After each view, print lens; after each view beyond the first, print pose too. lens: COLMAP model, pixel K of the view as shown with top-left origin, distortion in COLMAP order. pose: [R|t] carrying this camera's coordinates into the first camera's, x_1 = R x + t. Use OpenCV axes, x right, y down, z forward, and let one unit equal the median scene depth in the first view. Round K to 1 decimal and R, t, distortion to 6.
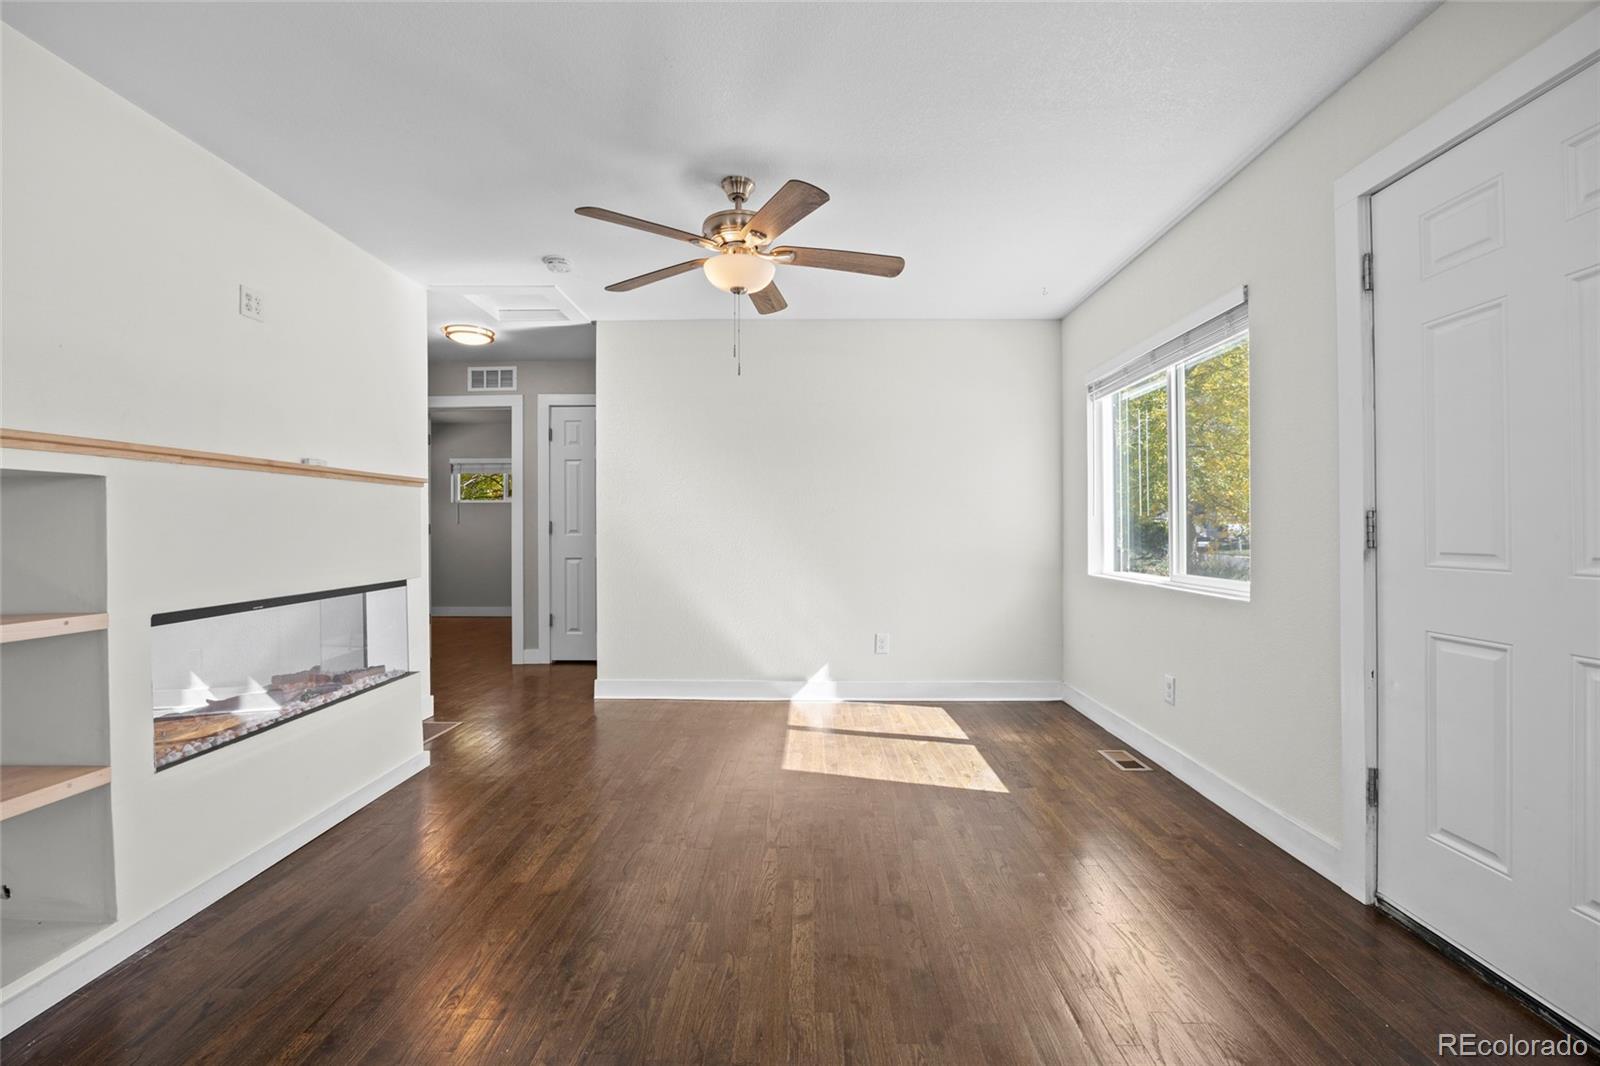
lens RADIAL K [[704.7, 0, 797.0], [0, 704.7, 529.0], [0, 0, 1]] dist [-0.010177, -0.001320]
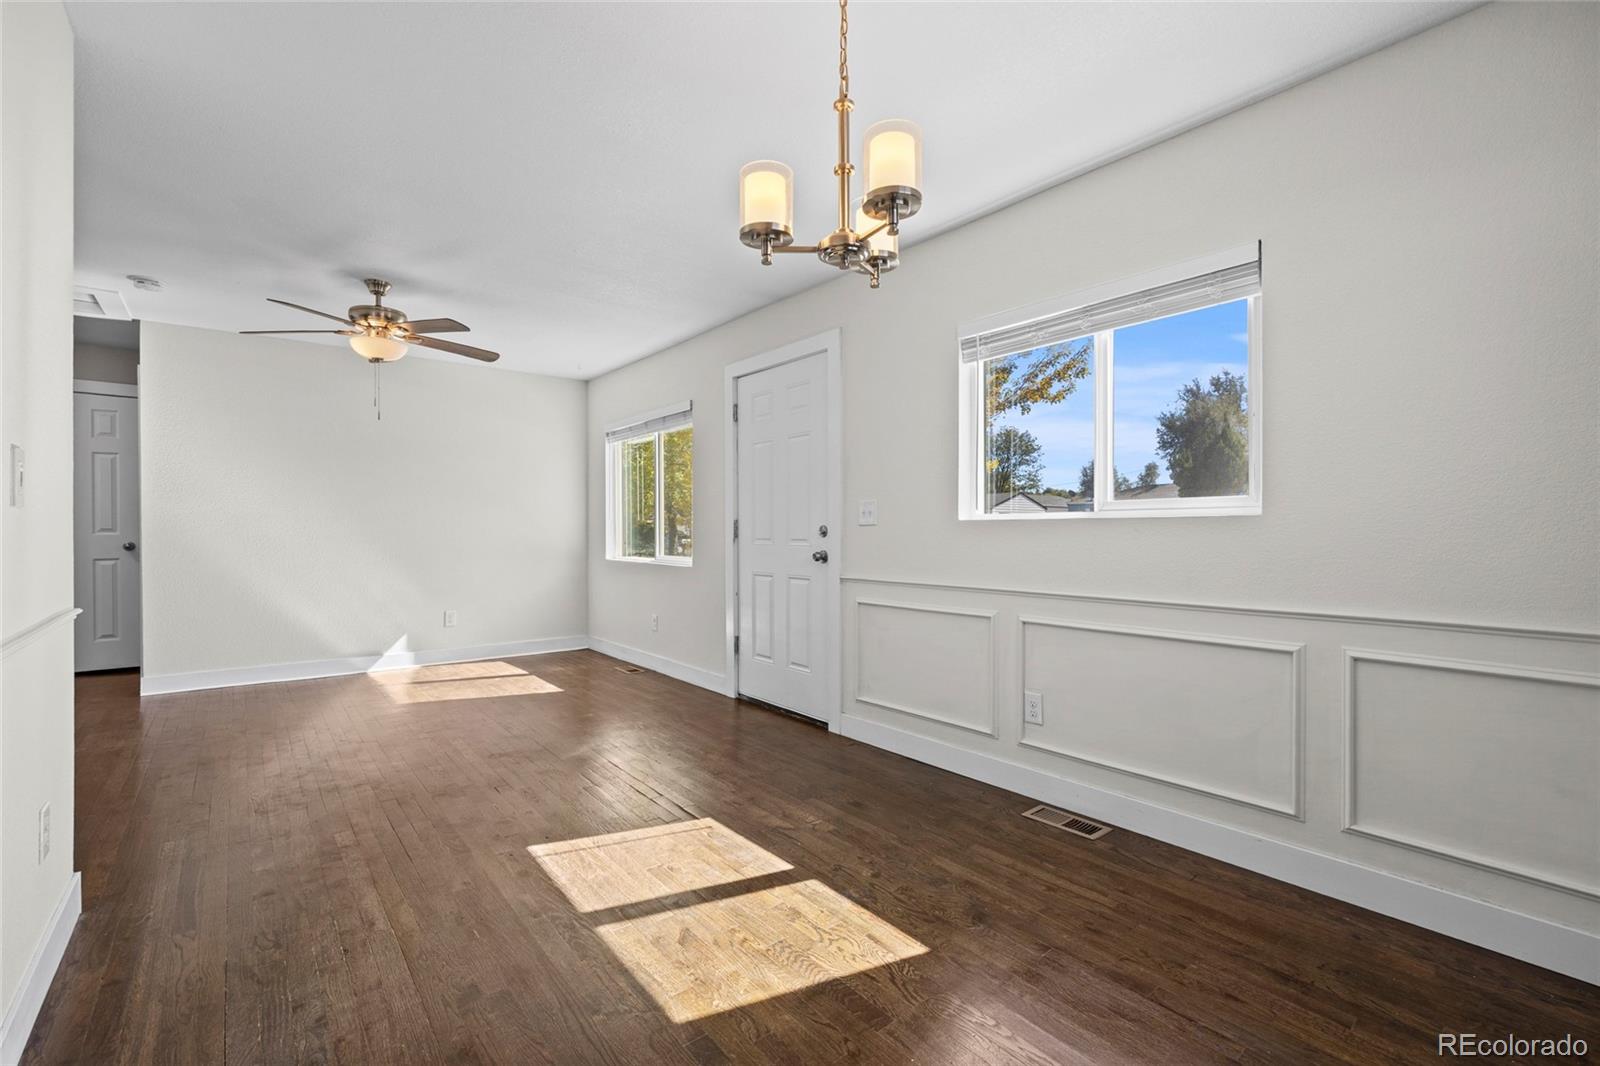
lens RADIAL K [[704.7, 0, 802.2], [0, 704.7, 529.9], [0, 0, 1]] dist [-0.010177, -0.001320]
pose [[0.774584, 0.000000, 0.632471, -0.240158], [-0.001680, 0.999996, 0.002058, -0.000892], [-0.632469, -0.002656, 0.774581, -0.482366]]
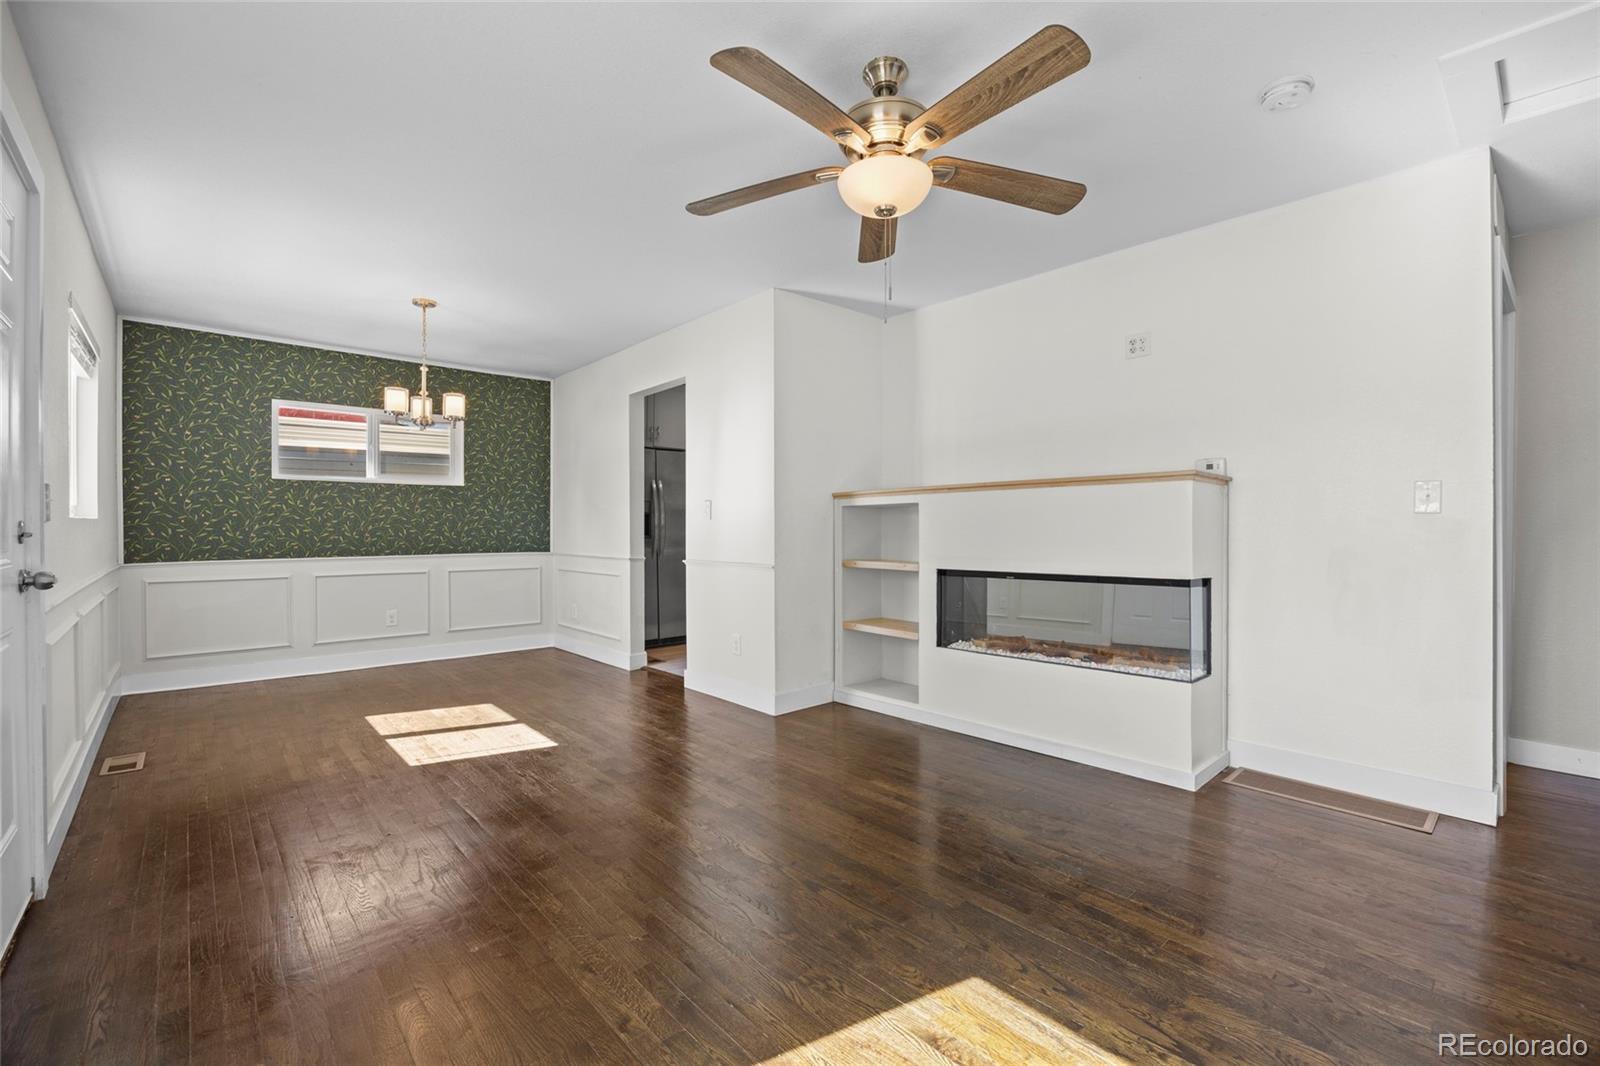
lens RADIAL K [[704.7, 0, 807.3], [0, 704.7, 534.9], [0, 0, 1]] dist [-0.010177, -0.001320]
pose [[-0.741020, 0.005126, -0.671463, 0.351068], [0.000080, 0.999972, 0.007546, 0.003994], [0.671482, 0.005538, -0.741000, 1.079944]]
